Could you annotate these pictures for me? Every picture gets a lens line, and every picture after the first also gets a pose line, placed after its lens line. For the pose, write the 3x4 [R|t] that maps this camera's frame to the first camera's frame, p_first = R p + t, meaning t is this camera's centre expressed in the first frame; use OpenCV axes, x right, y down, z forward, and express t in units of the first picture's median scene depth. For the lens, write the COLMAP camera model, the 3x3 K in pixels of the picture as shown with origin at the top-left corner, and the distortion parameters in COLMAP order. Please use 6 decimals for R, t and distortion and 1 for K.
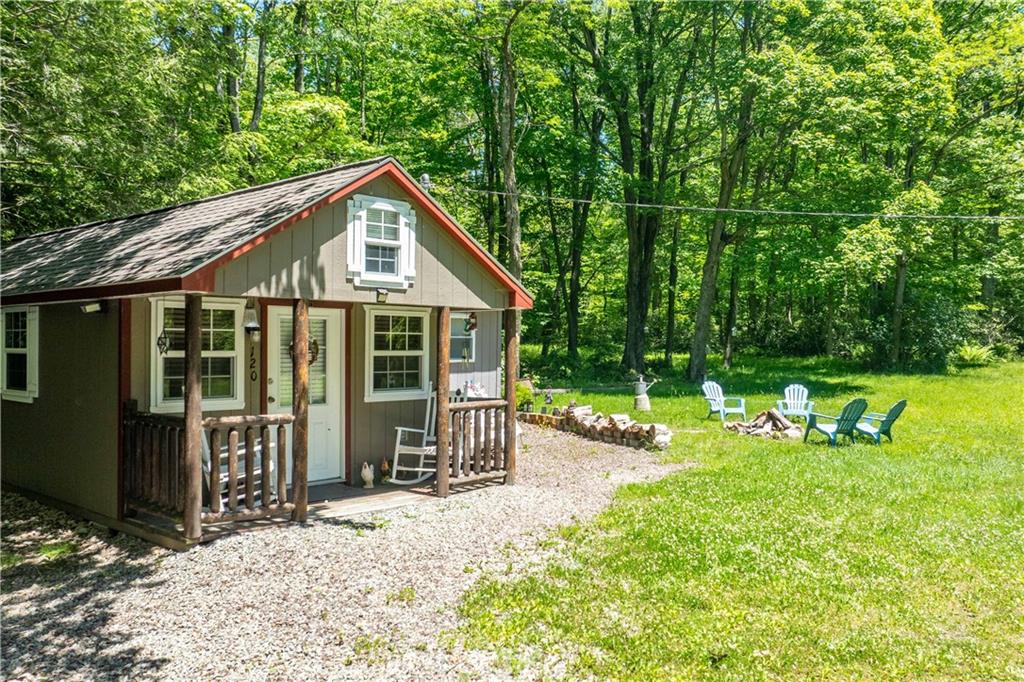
lens RADIAL K [[871.1, 0, 526.6], [0, 871.1, 338.7], [0, 0, 1]] dist [-0.006661, -0.004658]
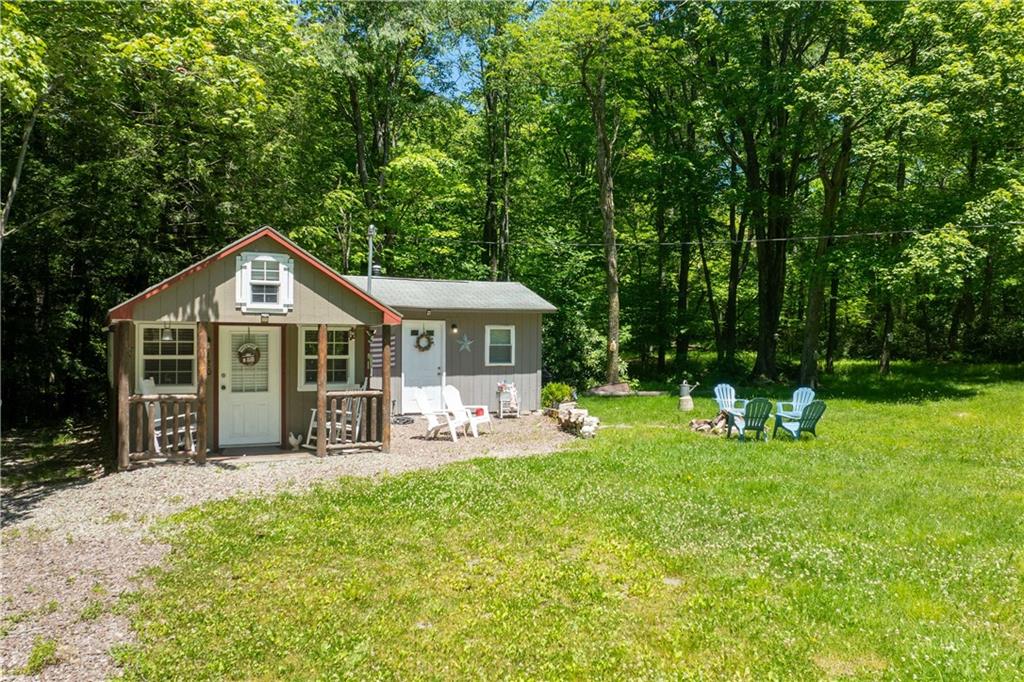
lens RADIAL K [[871.1, 0, 526.6], [0, 871.1, 338.7], [0, 0, 1]] dist [-0.006661, -0.004658]
pose [[0.930213, -0.008141, -0.366930, 0.685923], [0.005176, 0.999946, -0.009062, 0.001414], [0.366984, 0.006531, 0.930204, -0.192681]]
